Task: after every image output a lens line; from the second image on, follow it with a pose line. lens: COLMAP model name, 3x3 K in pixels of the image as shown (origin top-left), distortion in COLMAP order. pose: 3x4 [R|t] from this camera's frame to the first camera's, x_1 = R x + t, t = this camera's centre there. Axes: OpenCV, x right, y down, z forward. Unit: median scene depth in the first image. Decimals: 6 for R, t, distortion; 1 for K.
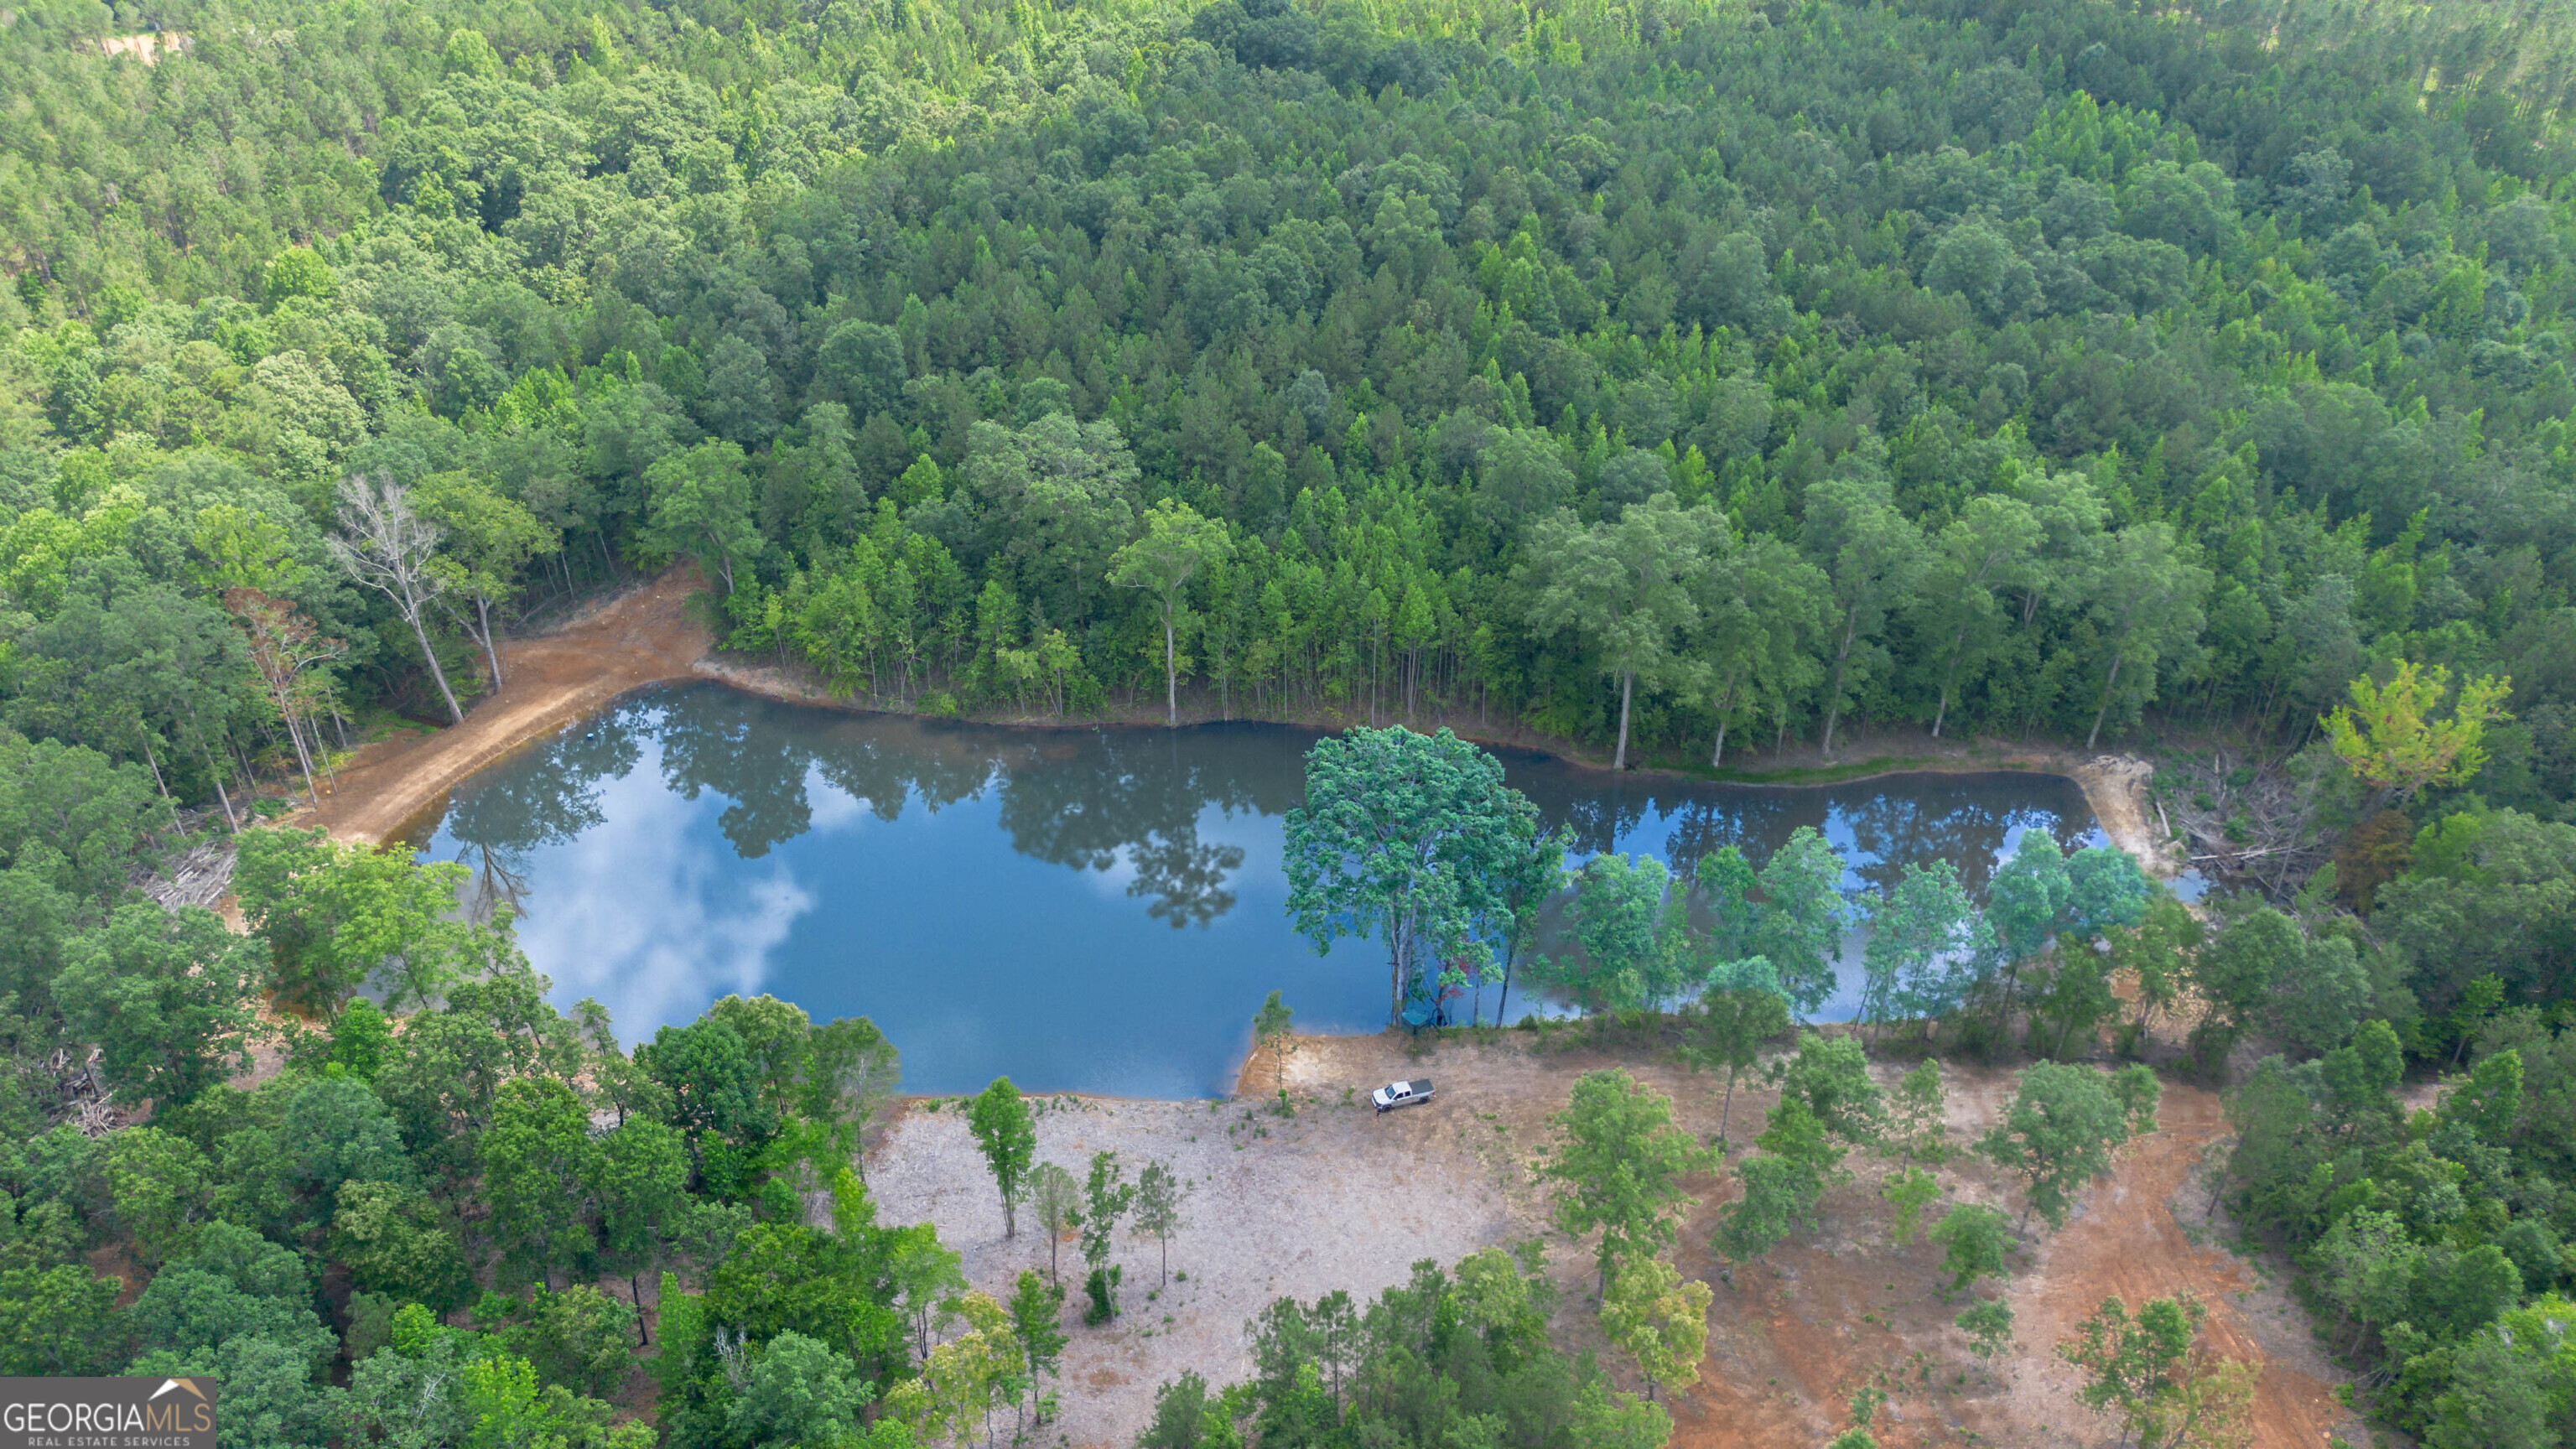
lens RADIAL K [[1804.2, 0, 1298.3], [0, 1804.2, 781.6], [0, 0, 1]] dist [0.078794, -0.091822]
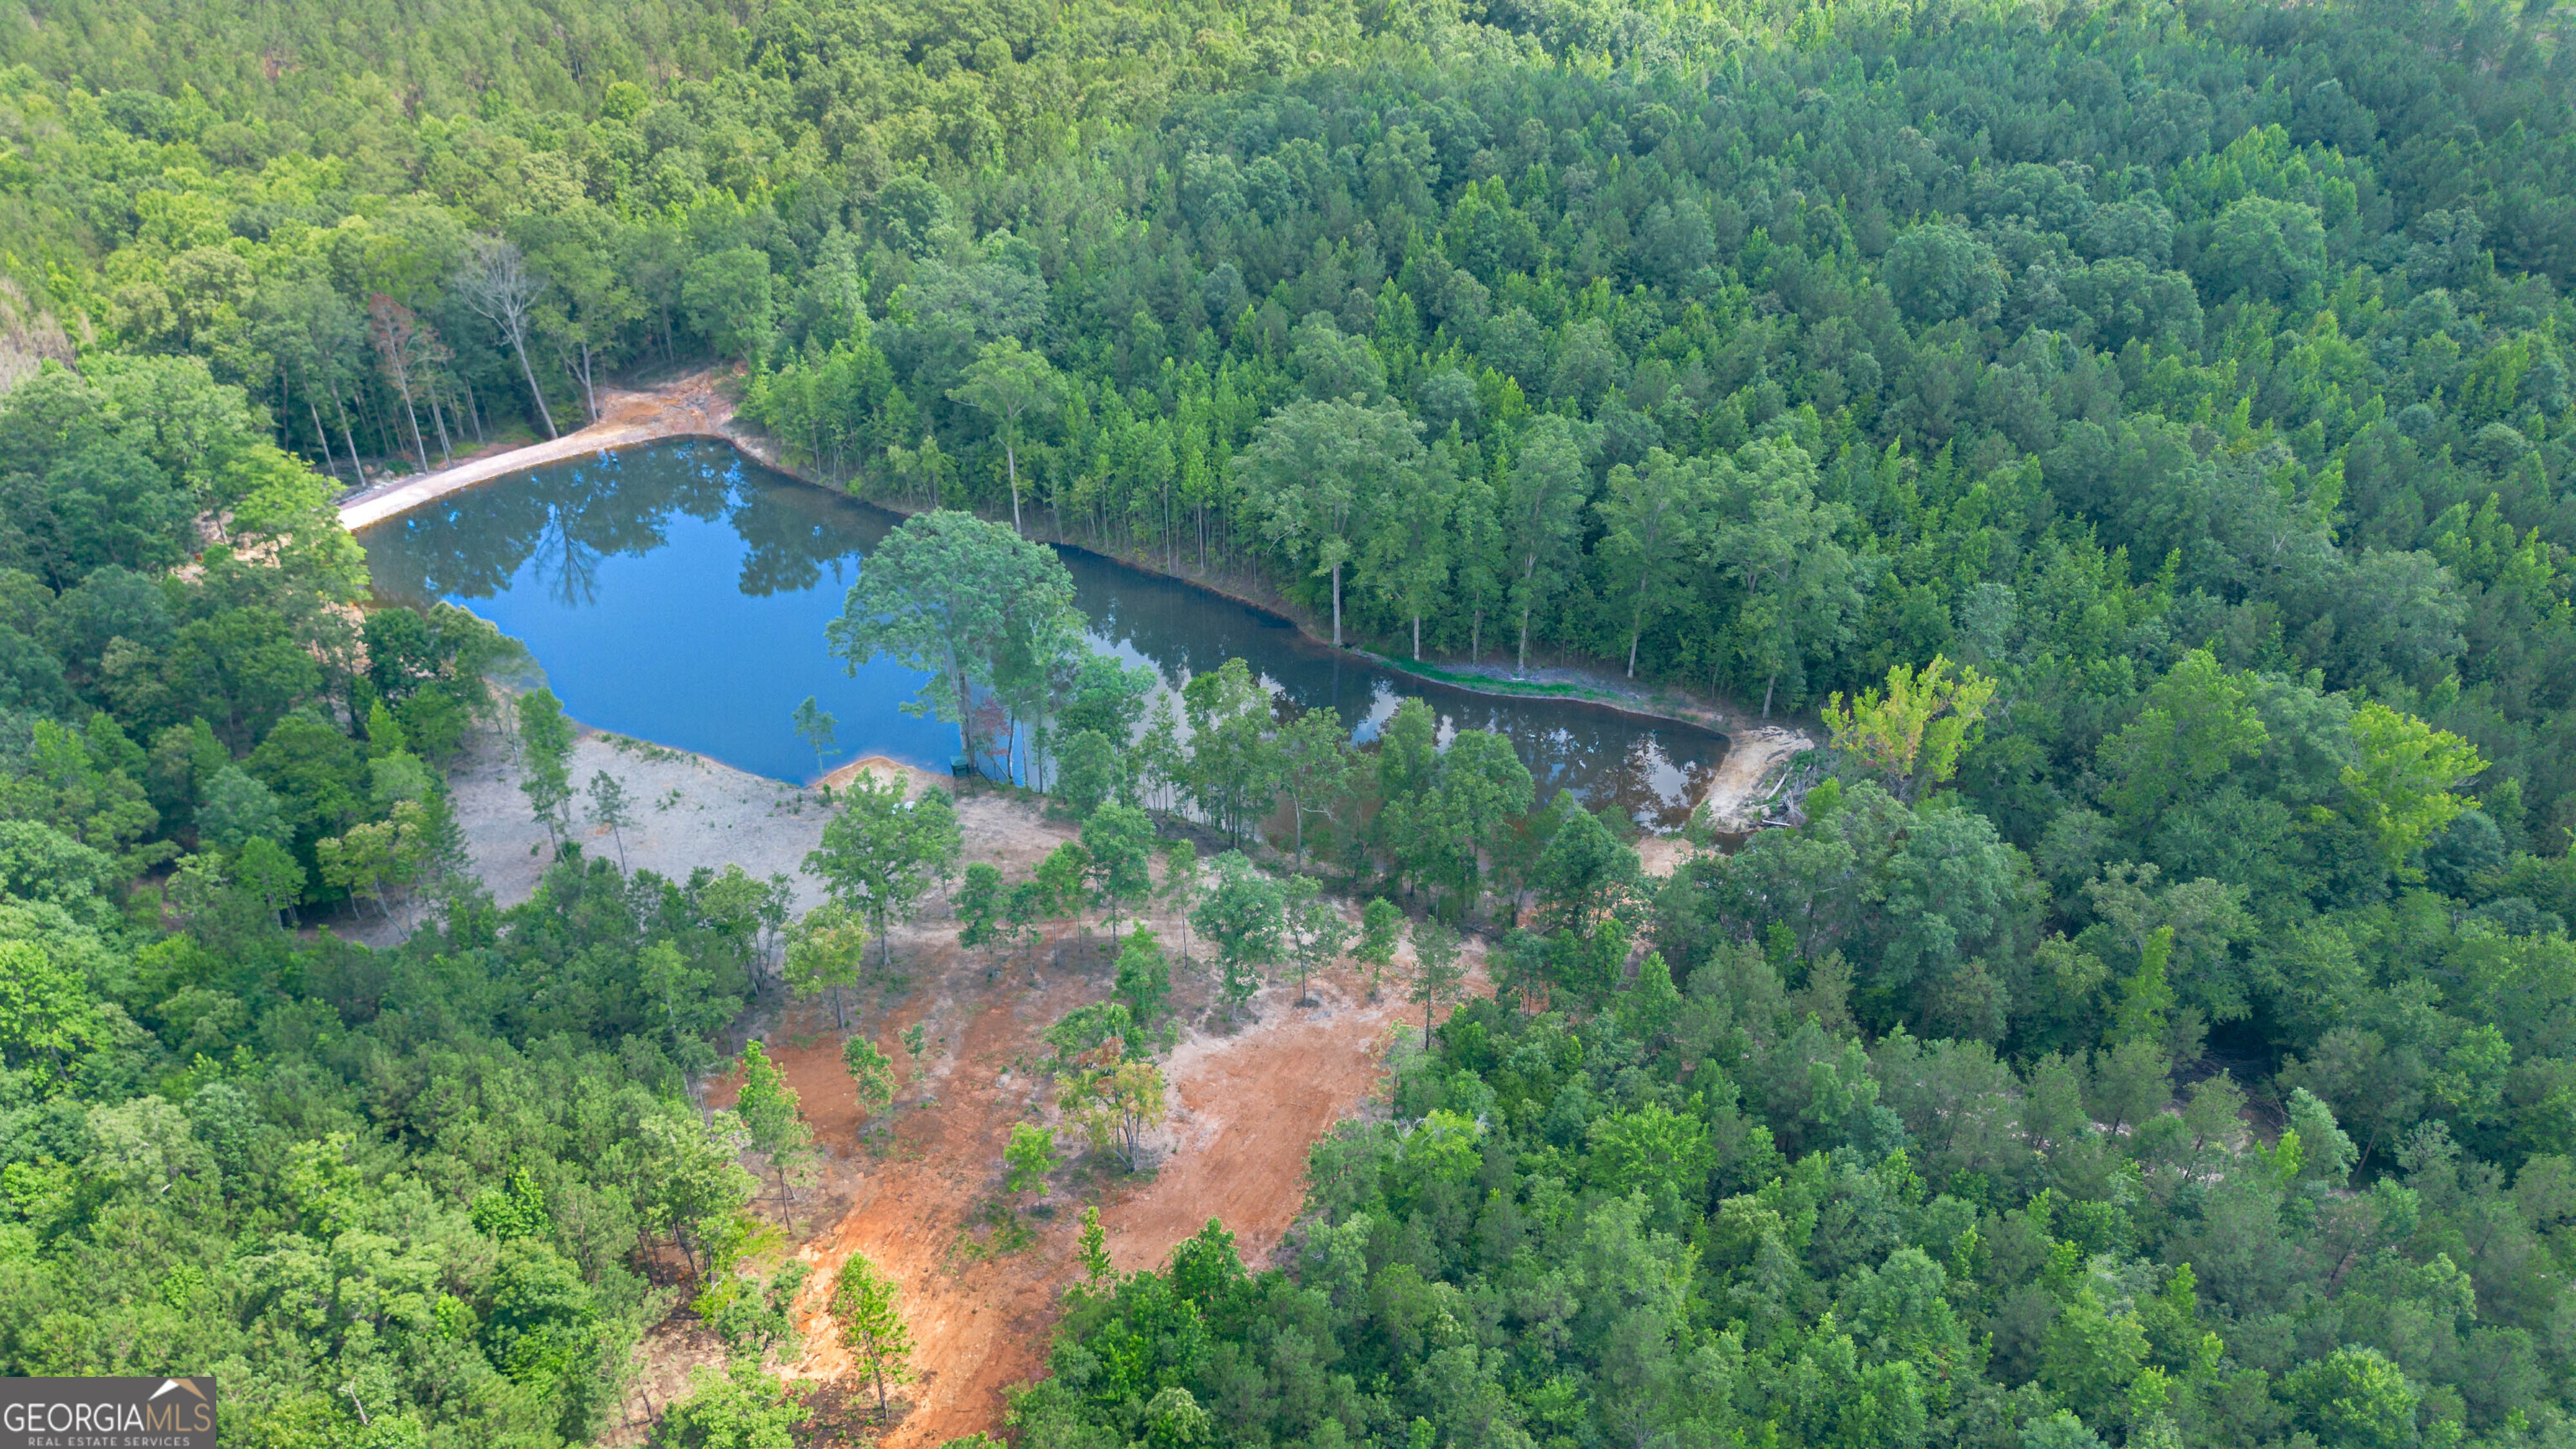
lens RADIAL K [[1804.2, 0, 1298.3], [0, 1804.2, 781.6], [0, 0, 1]] dist [0.078794, -0.091822]
pose [[0.917074, 0.227508, -0.327436, 0.527381], [-0.228984, 0.972815, 0.034594, 0.040670], [0.326405, 0.043253, 0.944240, -0.040943]]
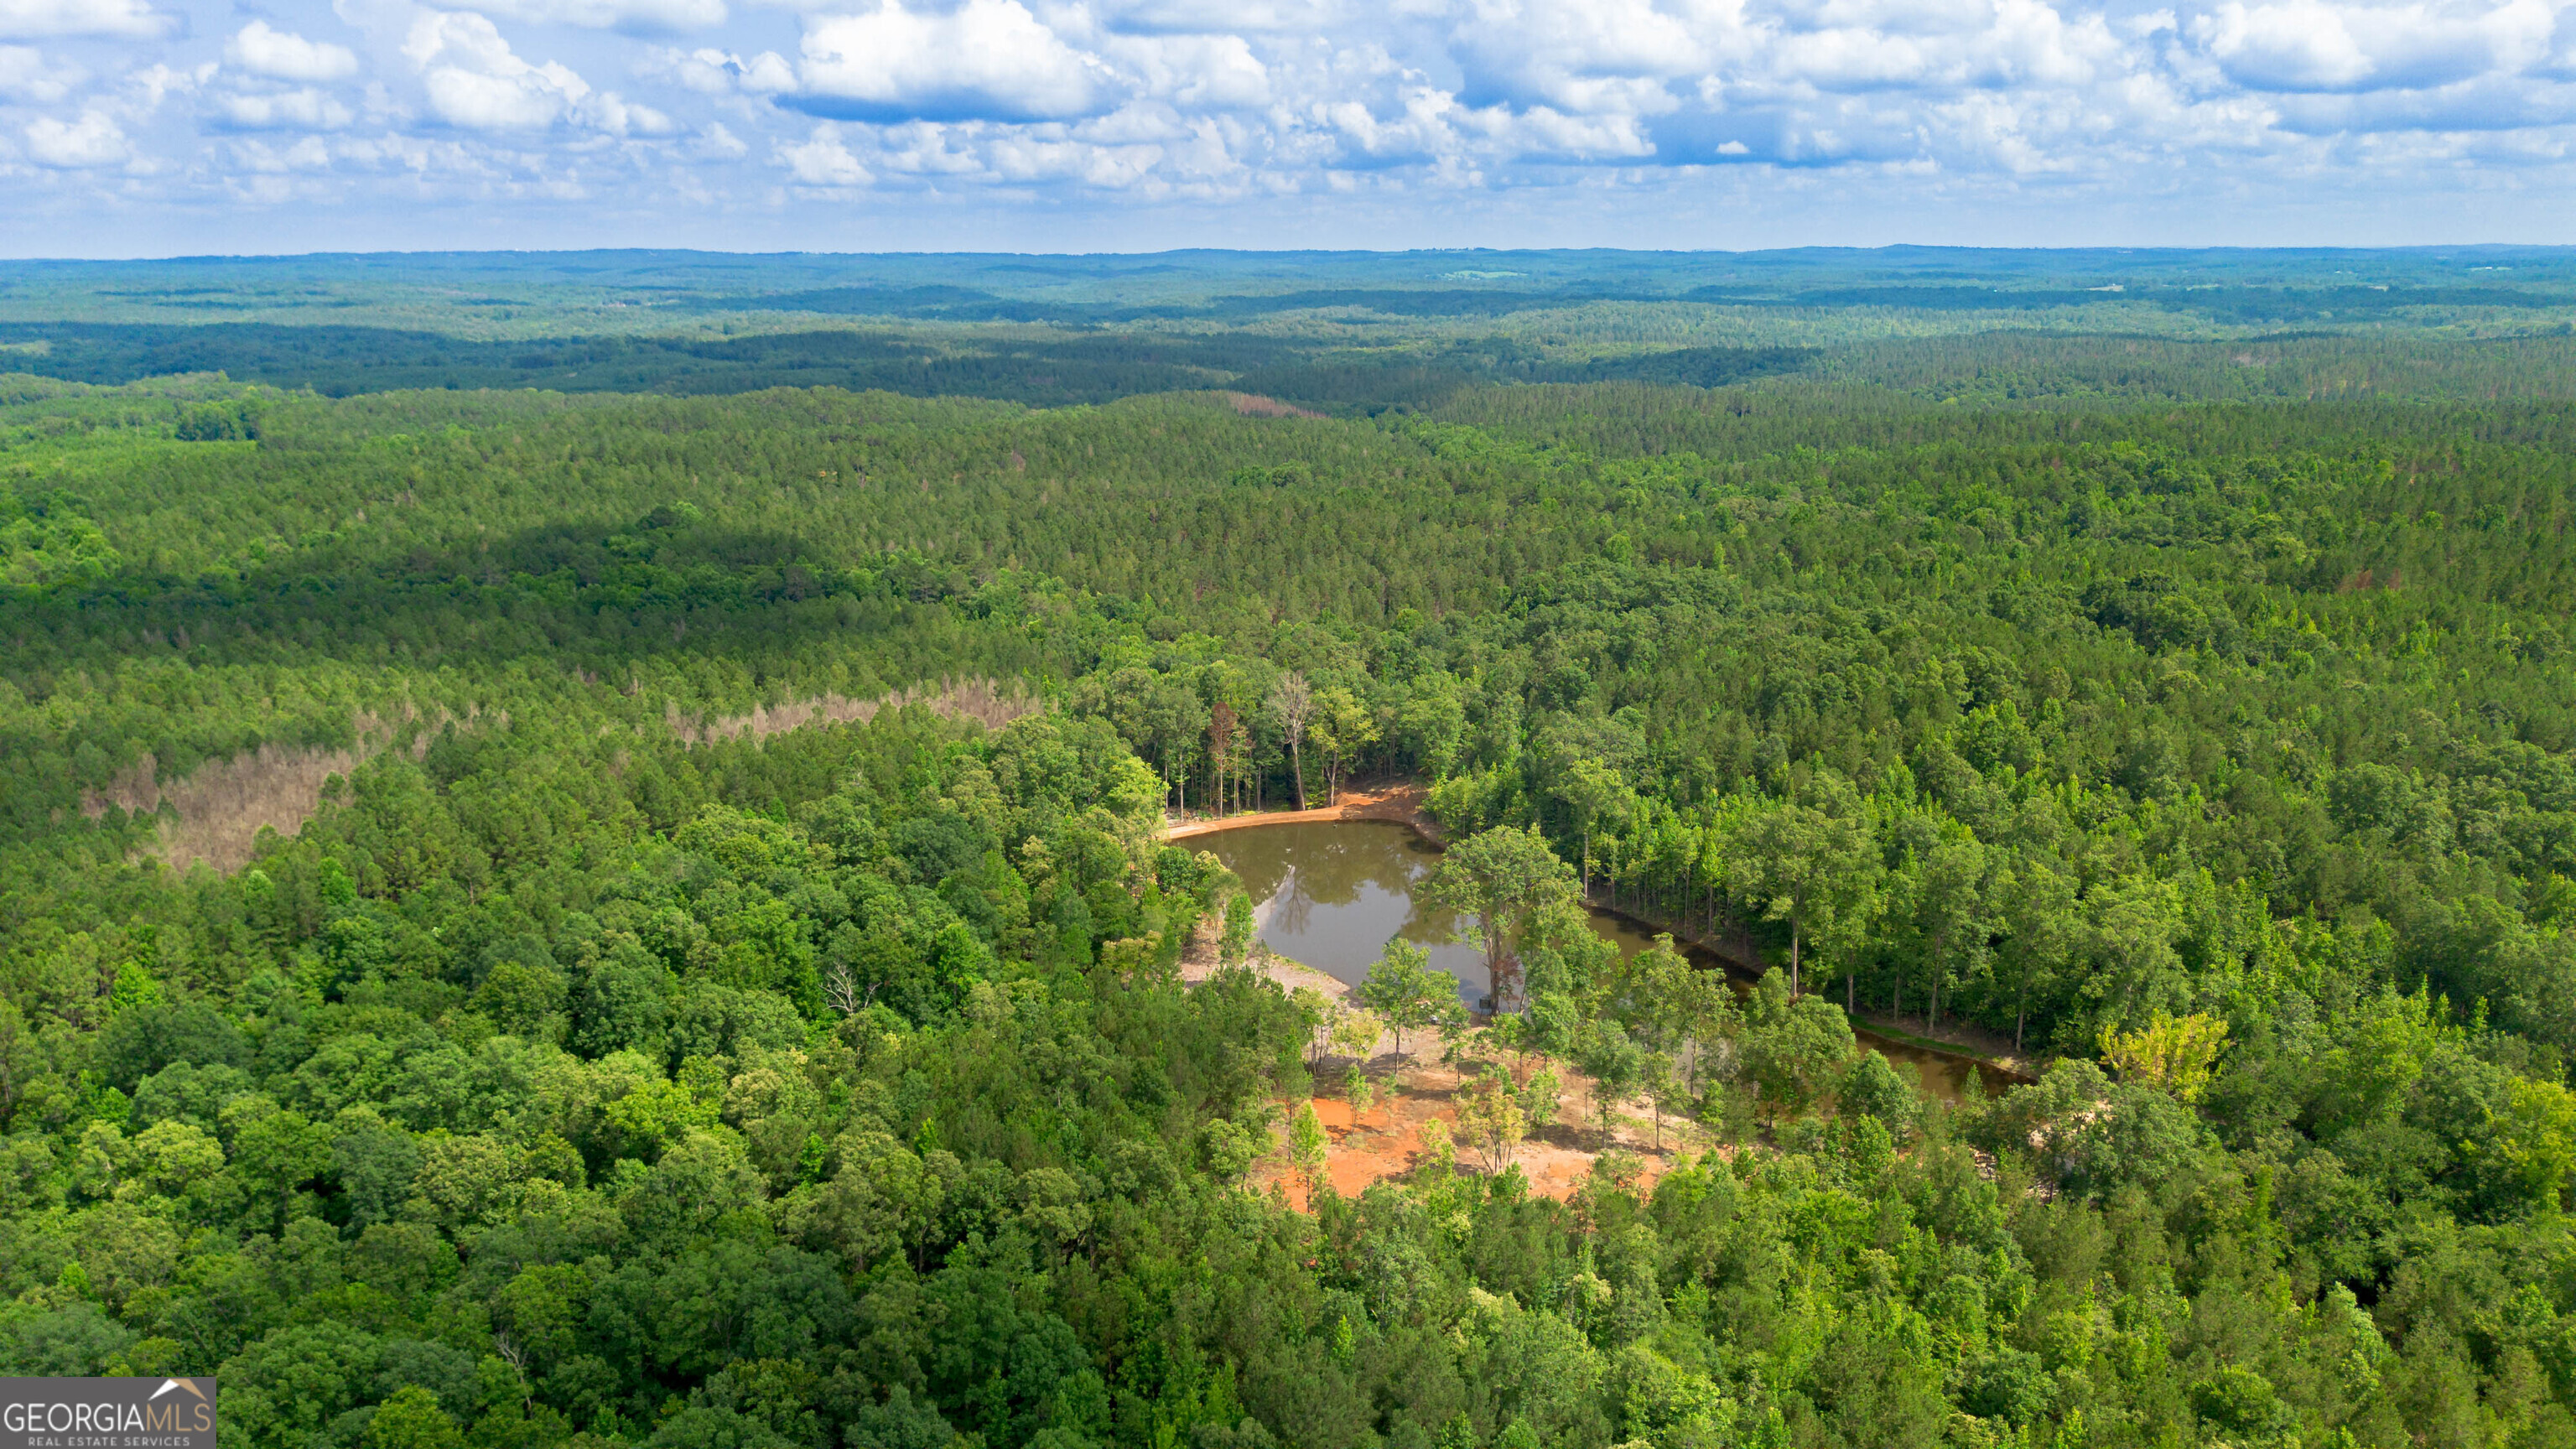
lens RADIAL K [[1804.2, 0, 1298.3], [0, 1804.2, 781.6], [0, 0, 1]] dist [0.078794, -0.091822]
pose [[0.660960, 0.202210, -0.722663, 0.919191], [-0.423807, 0.895316, -0.137101, 0.203861], [0.619289, 0.396888, 0.677467, -0.293065]]
